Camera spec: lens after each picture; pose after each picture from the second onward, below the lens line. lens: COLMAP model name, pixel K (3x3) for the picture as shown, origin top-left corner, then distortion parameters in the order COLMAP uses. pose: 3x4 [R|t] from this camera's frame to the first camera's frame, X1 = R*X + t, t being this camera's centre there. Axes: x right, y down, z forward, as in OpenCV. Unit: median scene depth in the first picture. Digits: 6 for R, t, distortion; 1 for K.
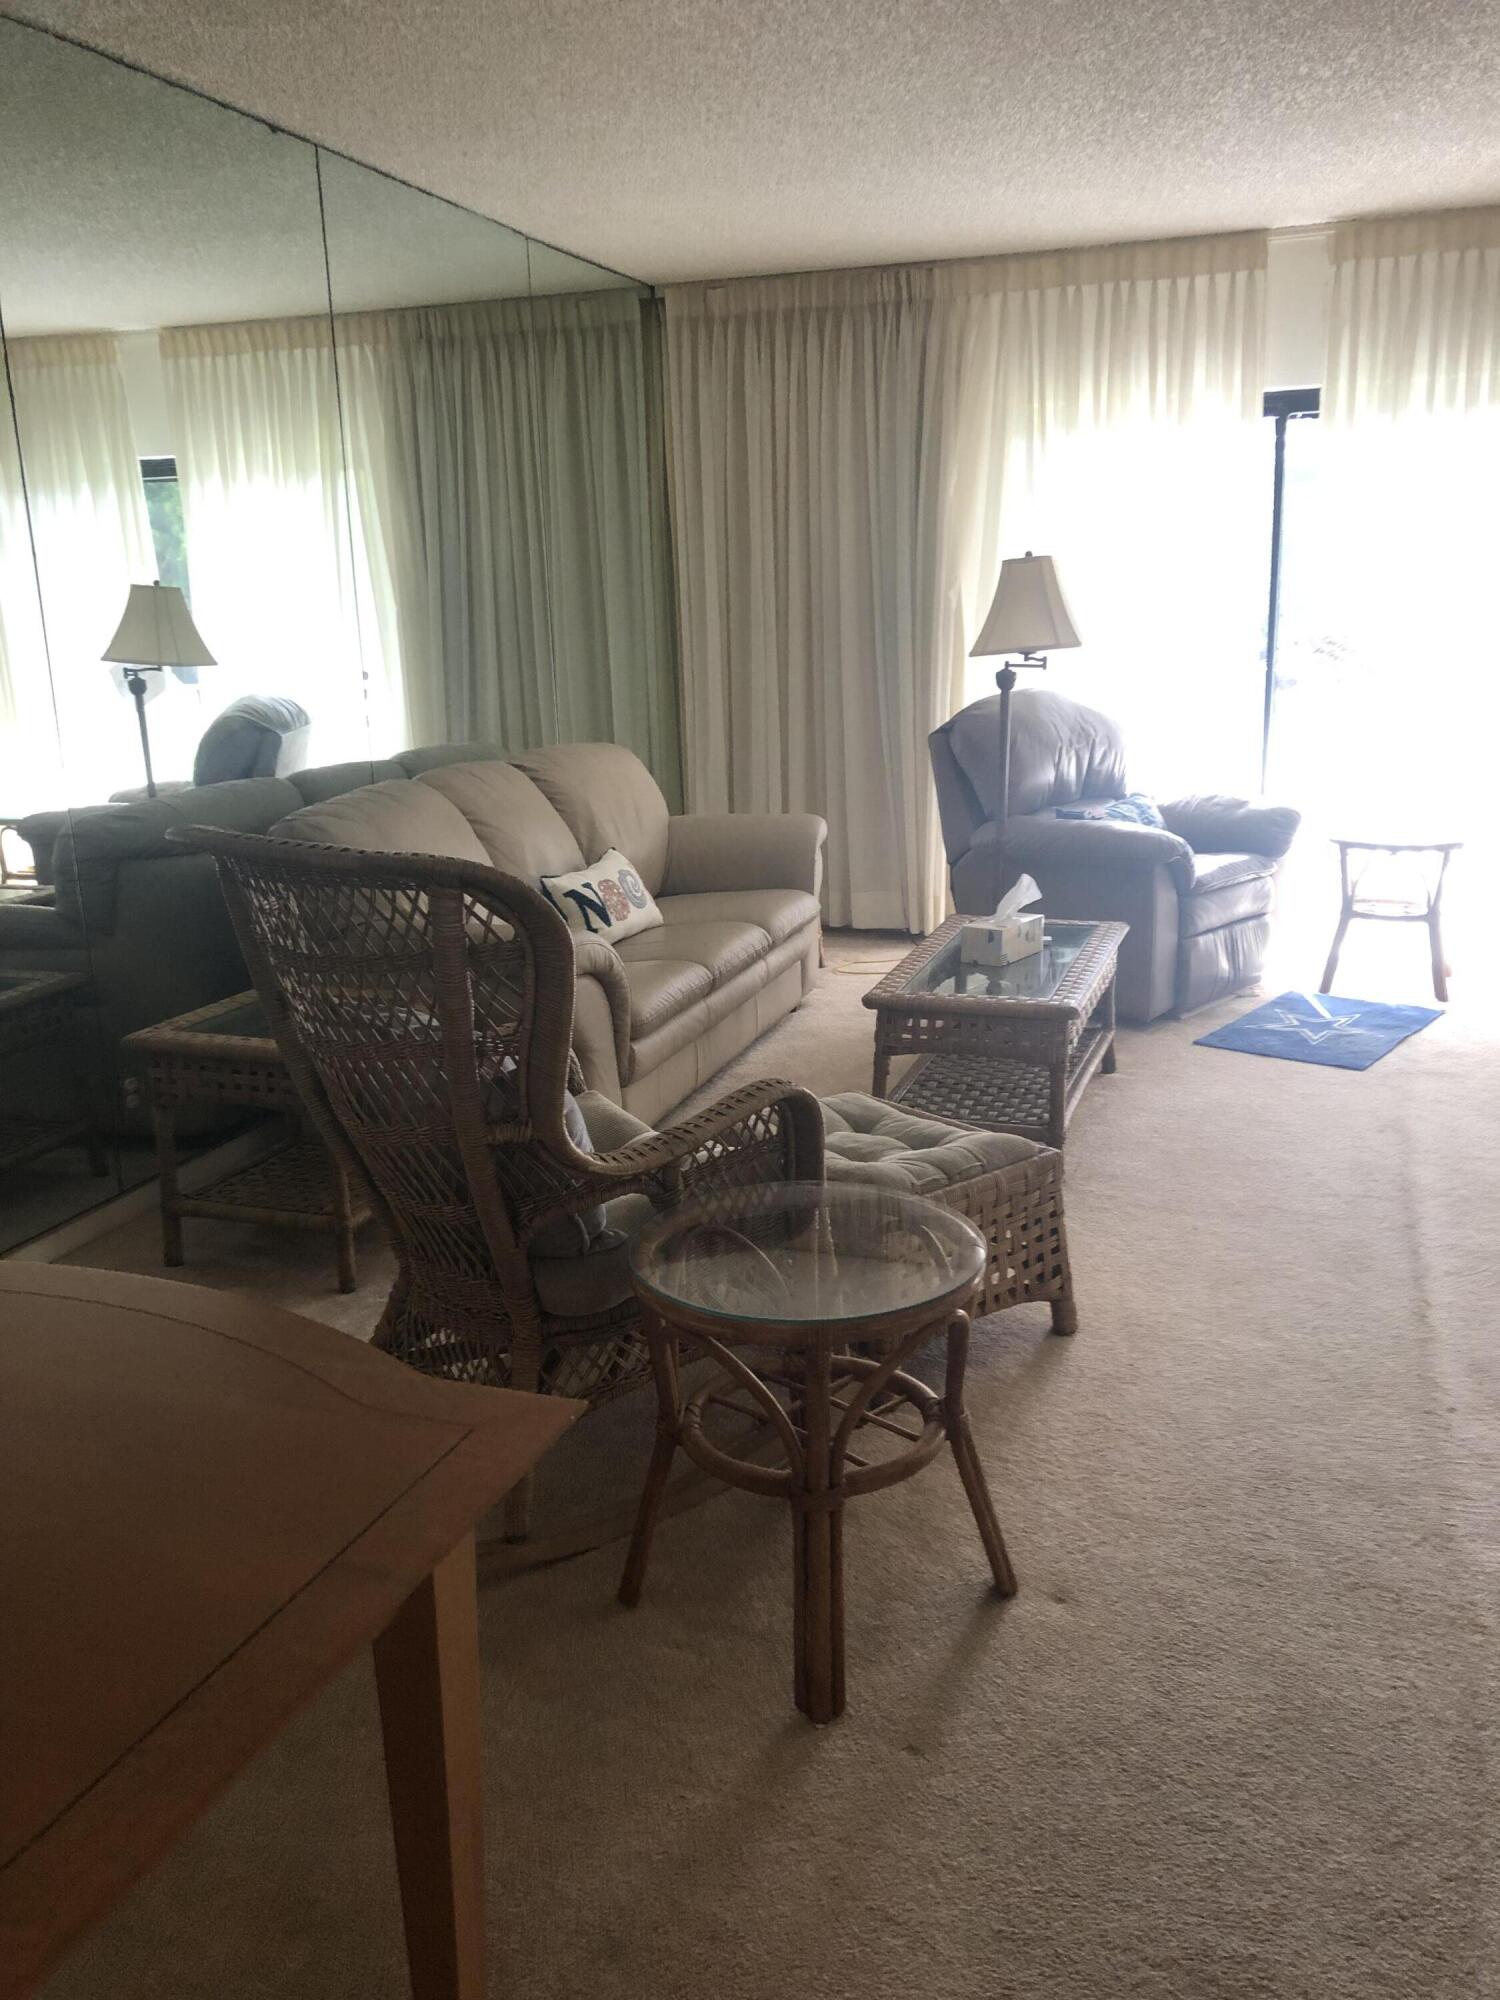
lens RADIAL K [[1659.5, 0, 788.1], [0, 1659.5, 1033.3], [0, 0, 1]] dist [0.027514, -0.030114]
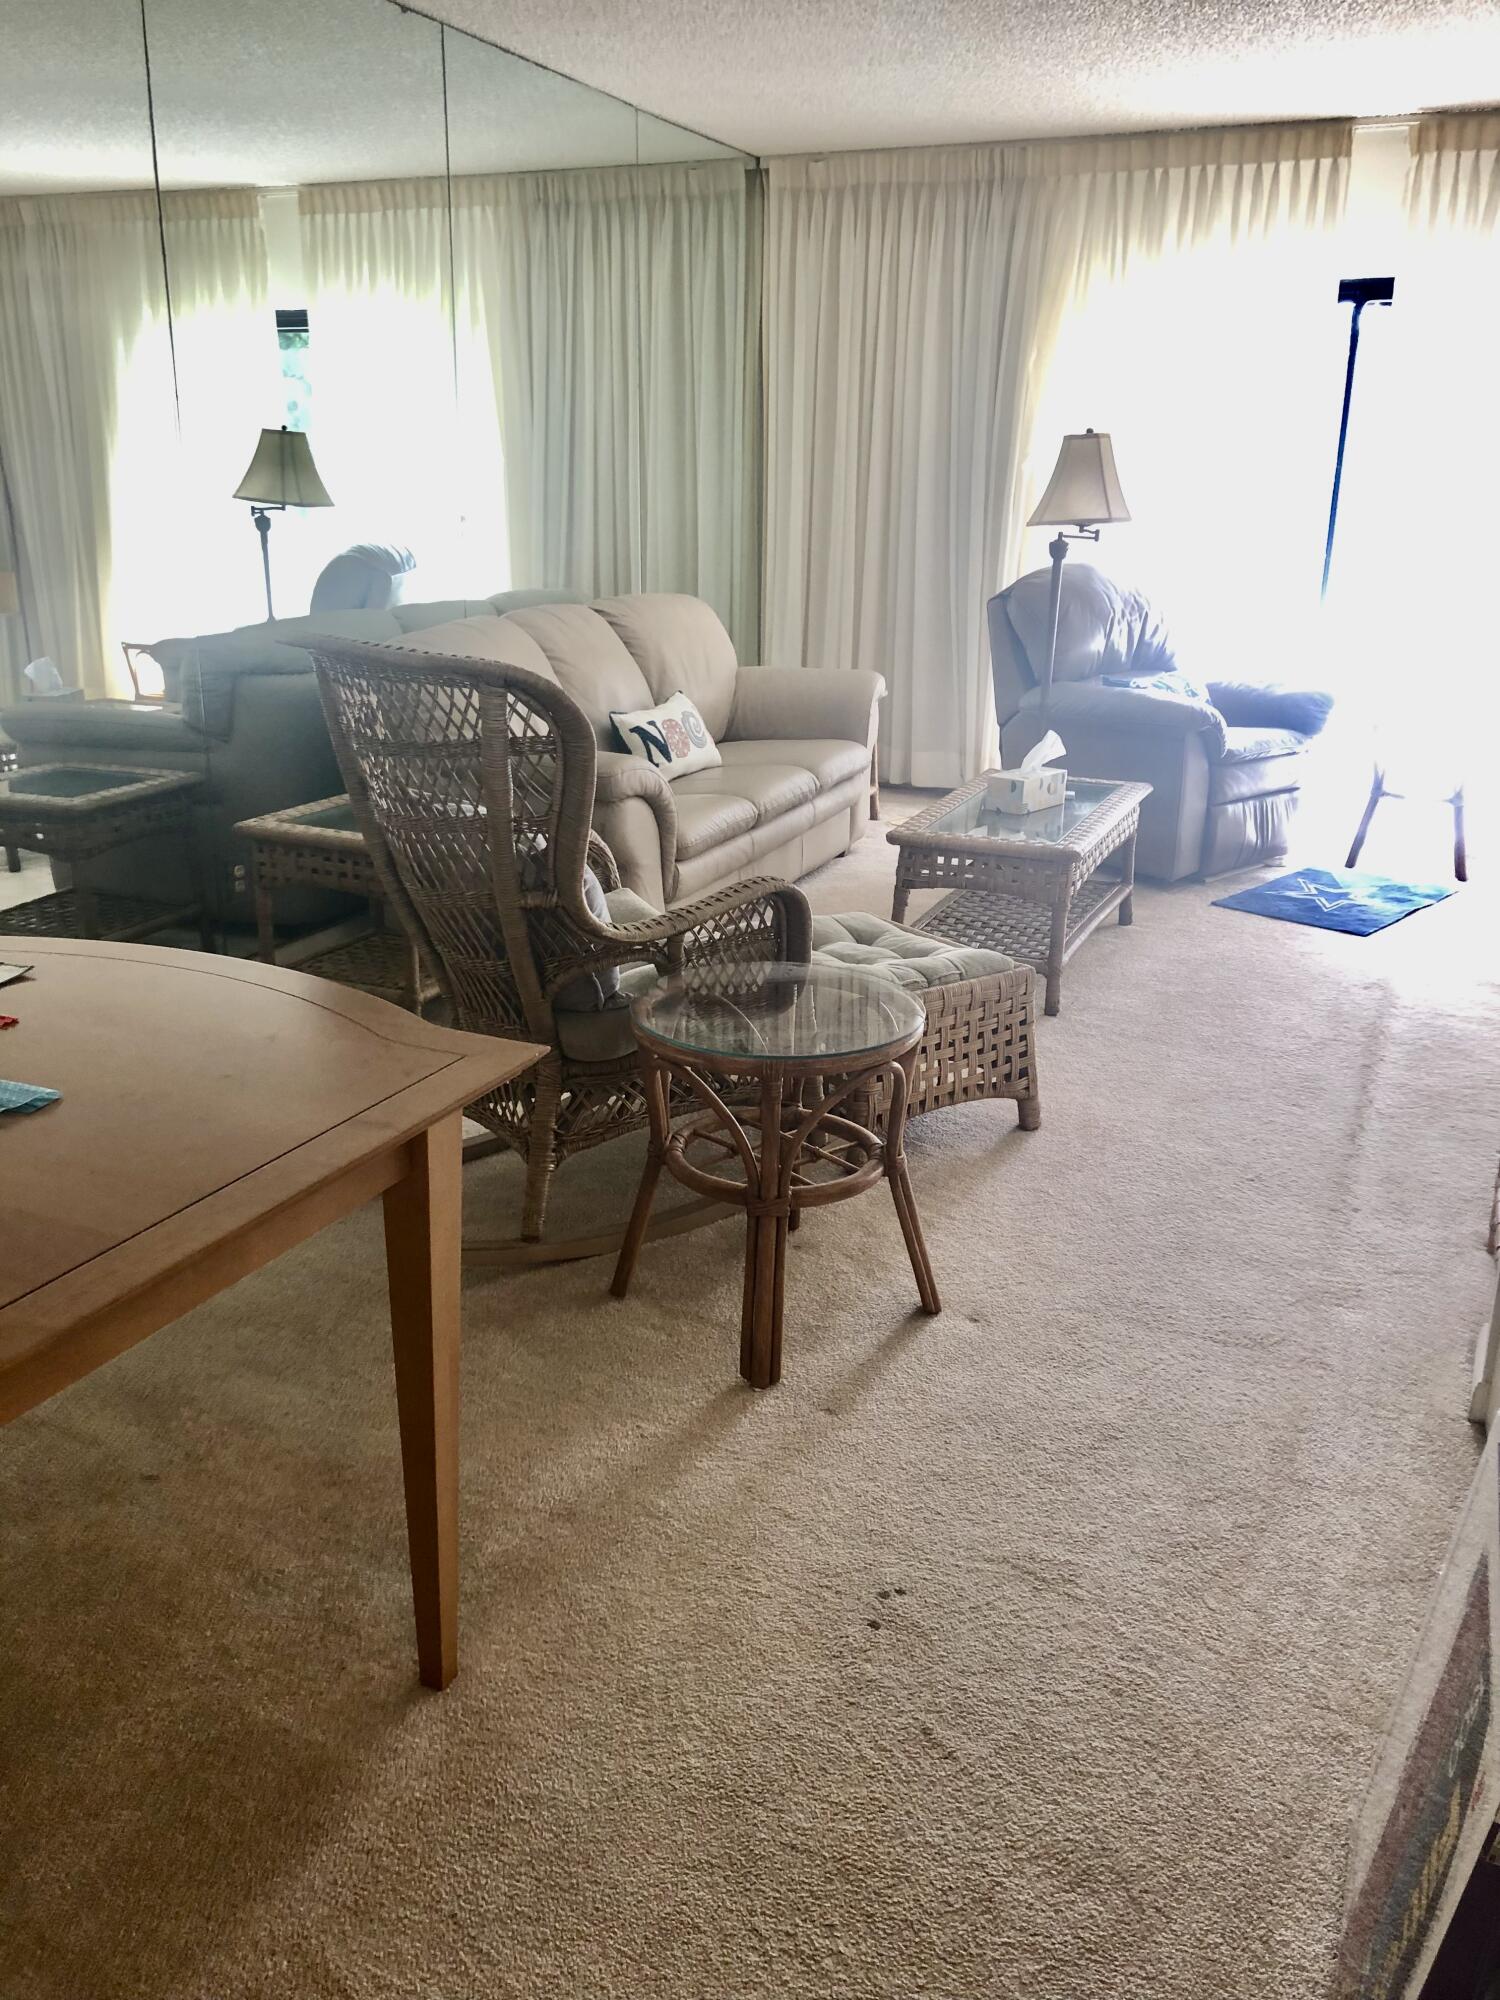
lens RADIAL K [[1659.5, 0, 751.9], [0, 1659.5, 1001.2], [0, 0, 1]] dist [0.027514, -0.030114]
pose [[0.994820, 0.065393, -0.077827, 0.043710], [-0.061064, 0.996519, 0.056760, 0.029061], [0.081268, -0.051714, 0.995350, -0.098463]]
